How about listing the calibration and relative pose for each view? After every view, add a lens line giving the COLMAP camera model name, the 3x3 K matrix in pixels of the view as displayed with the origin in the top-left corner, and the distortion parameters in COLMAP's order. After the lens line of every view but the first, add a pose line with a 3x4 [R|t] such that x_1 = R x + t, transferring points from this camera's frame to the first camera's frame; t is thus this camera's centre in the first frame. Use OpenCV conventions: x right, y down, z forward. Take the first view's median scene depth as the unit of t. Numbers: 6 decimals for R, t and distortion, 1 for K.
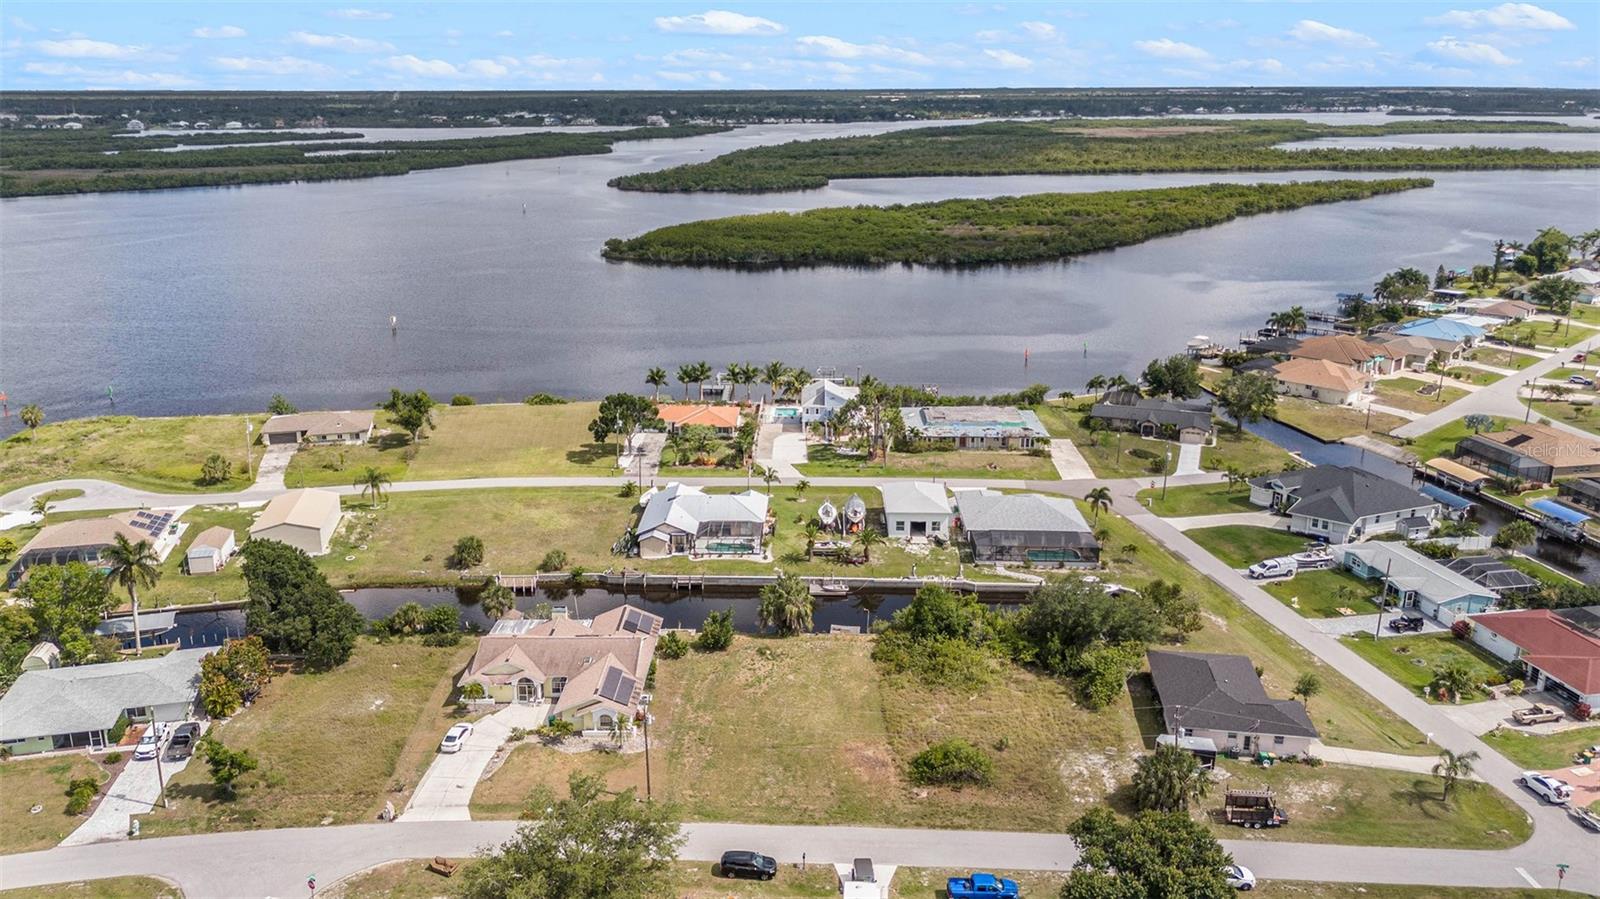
lens RADIAL K [[1179.2, 0, 800.0], [0, 1179.2, 449.5], [0, 0, 1]] dist [0.049637, -0.002669]
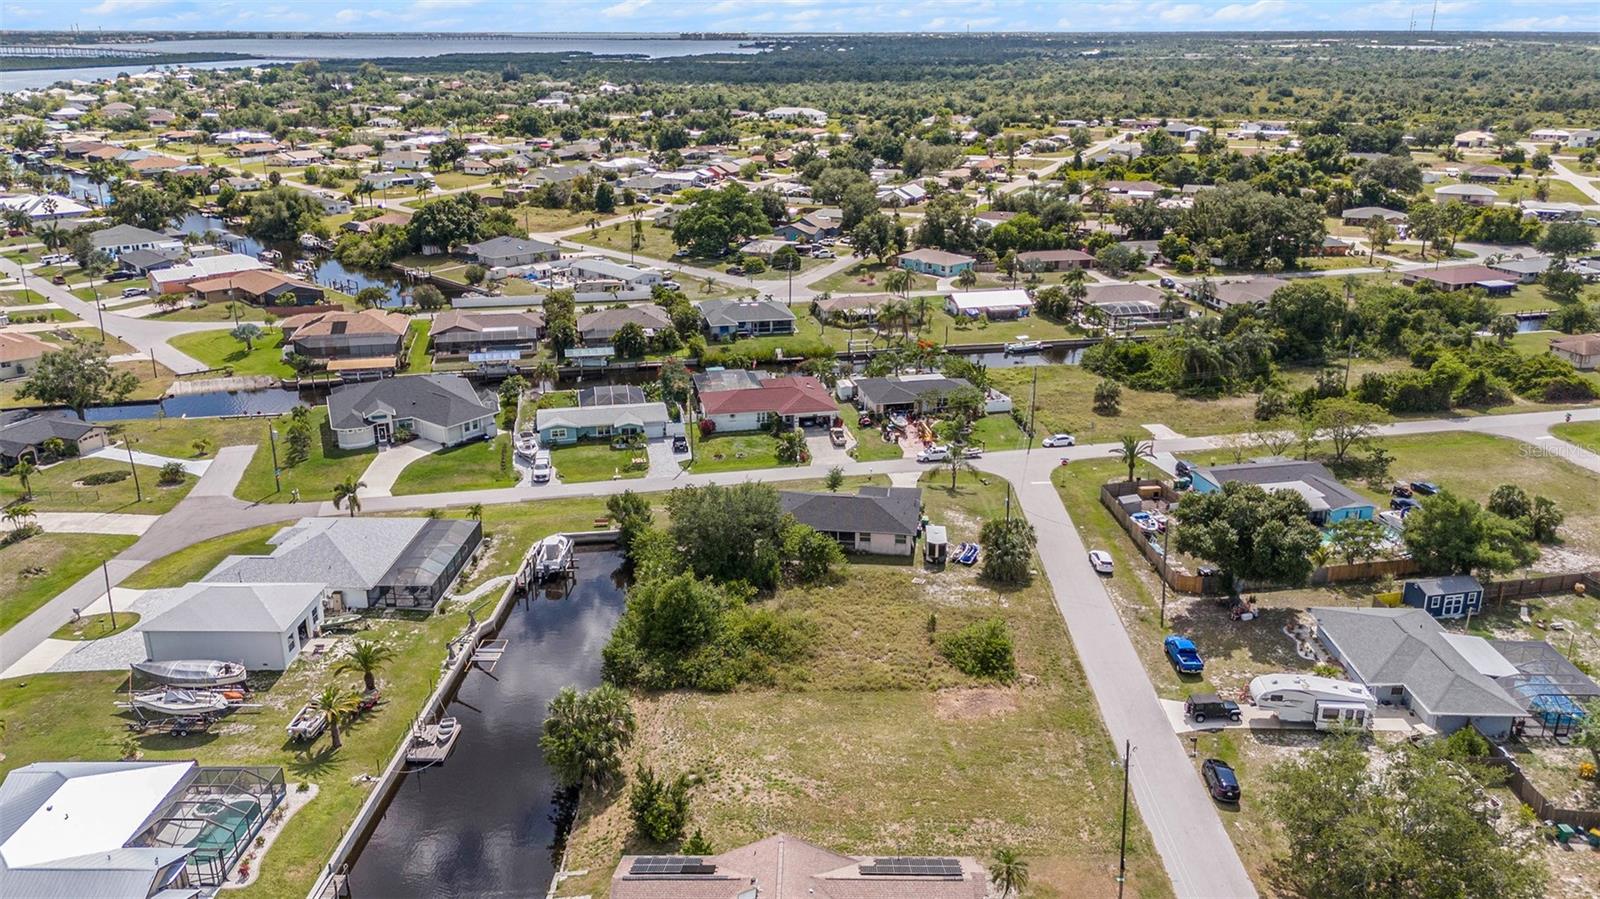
lens RADIAL K [[1179.2, 0, 800.0], [0, 1179.2, 449.5], [0, 0, 1]] dist [0.049637, -0.002669]
pose [[0.005625, -0.335440, 0.942045, -0.562458], [0.294360, 0.900876, 0.319023, -0.176937], [-0.955678, 0.275506, 0.103807, 0.799280]]
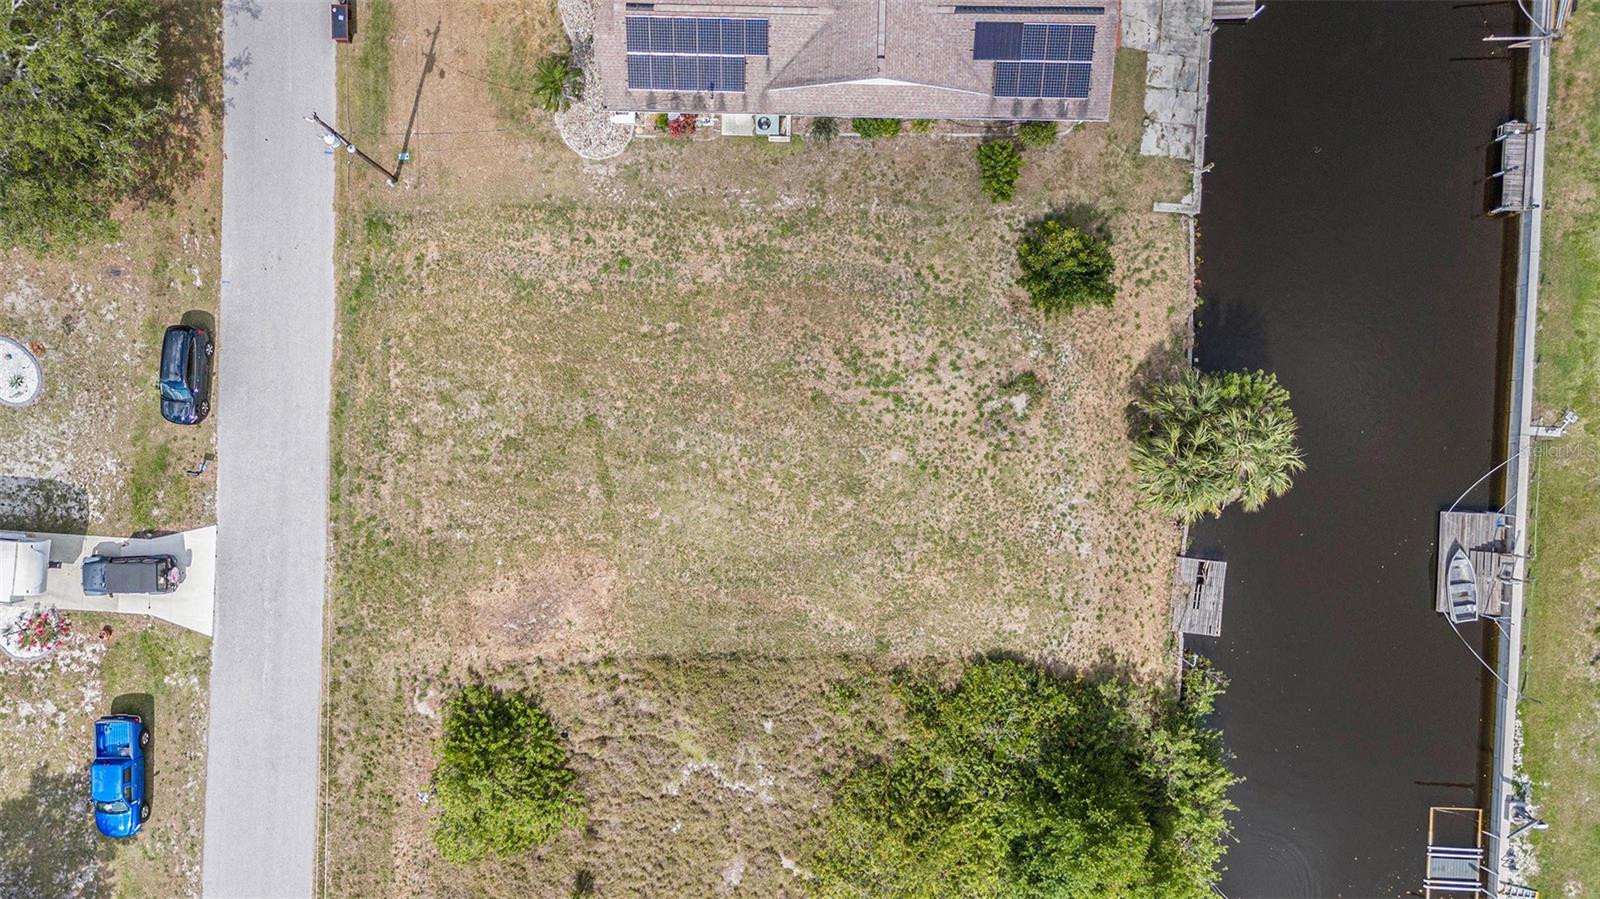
lens RADIAL K [[1179.2, 0, 800.0], [0, 1179.2, 449.5], [0, 0, 1]] dist [0.049637, -0.002669]
pose [[-0.016248, 0.999705, 0.018056, -0.016066], [-0.273232, -0.021810, 0.961701, -0.195259], [0.961811, 0.010693, 0.273505, 0.788940]]
